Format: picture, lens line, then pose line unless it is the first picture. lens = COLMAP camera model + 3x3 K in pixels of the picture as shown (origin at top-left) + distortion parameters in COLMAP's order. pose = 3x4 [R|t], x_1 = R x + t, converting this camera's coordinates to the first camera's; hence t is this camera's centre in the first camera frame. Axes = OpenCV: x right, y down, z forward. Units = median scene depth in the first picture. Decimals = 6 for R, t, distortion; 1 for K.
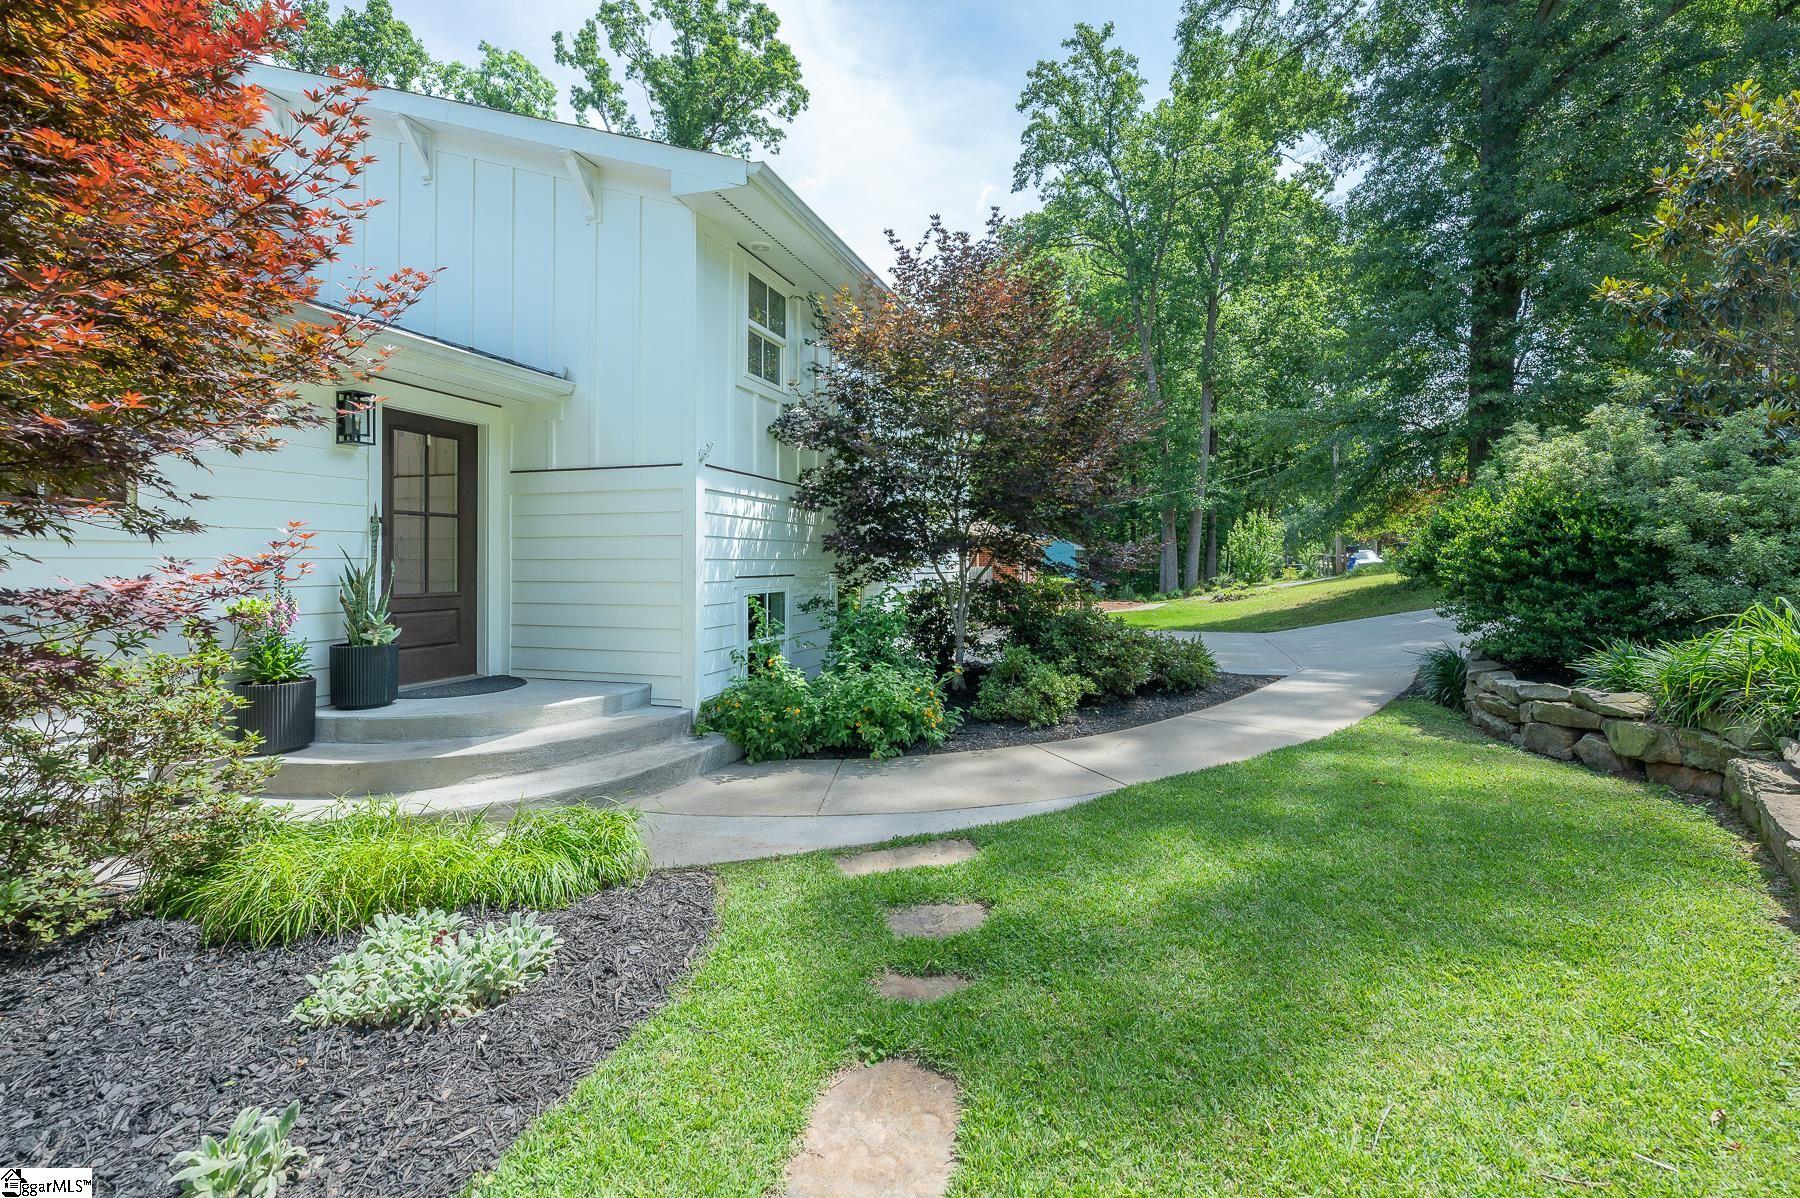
lens RADIAL K [[776.2, 0, 923.0], [0, 776.2, 550.3], [0, 0, 1]] dist [0.003129, -0.000133]
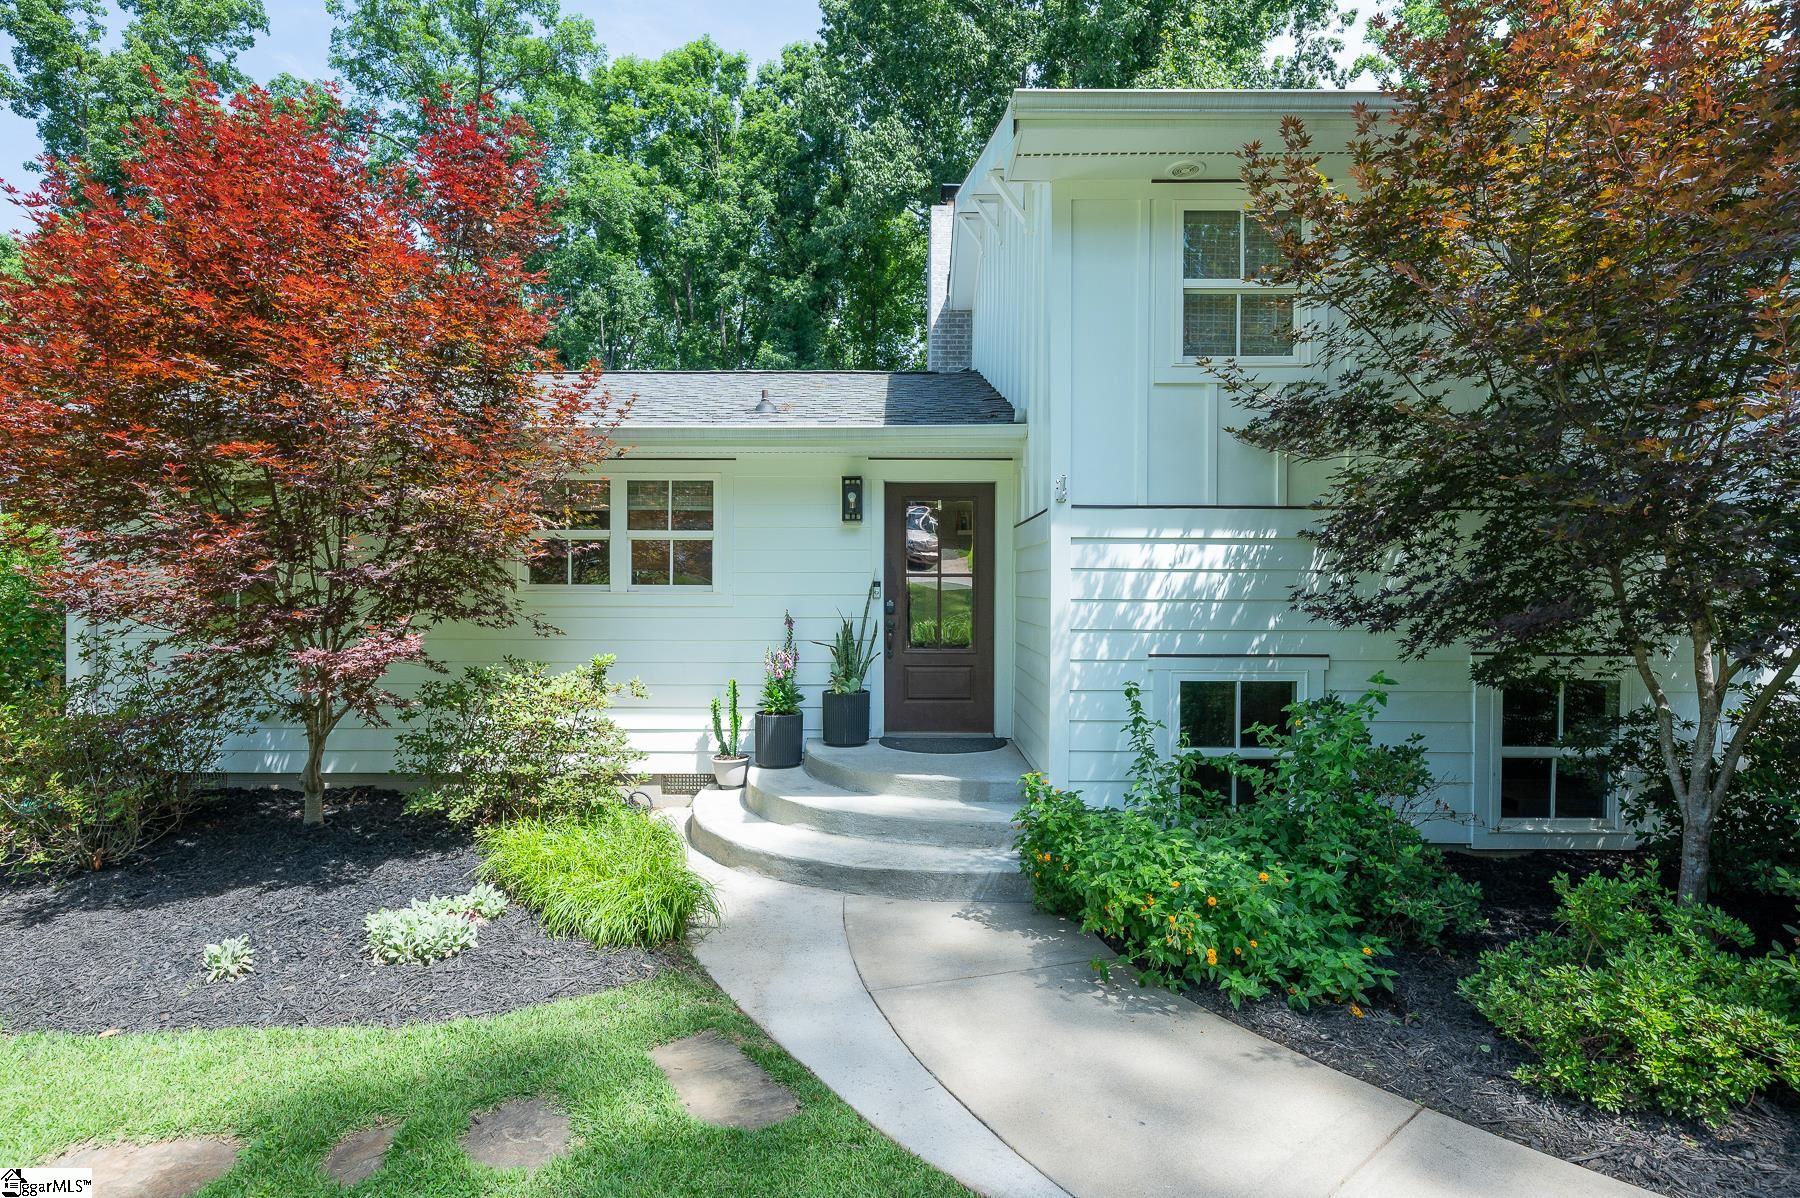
lens RADIAL K [[908.0, 0, 905.2], [0, 908.0, 599.0], [0, 0, 1]] dist [0.004661, 0.000419]
pose [[0.301945, 0.016091, -0.953190, 0.488054], [0.012840, 0.999698, 0.020944, -0.037368], [0.953239, -0.018563, 0.301647, 0.537699]]
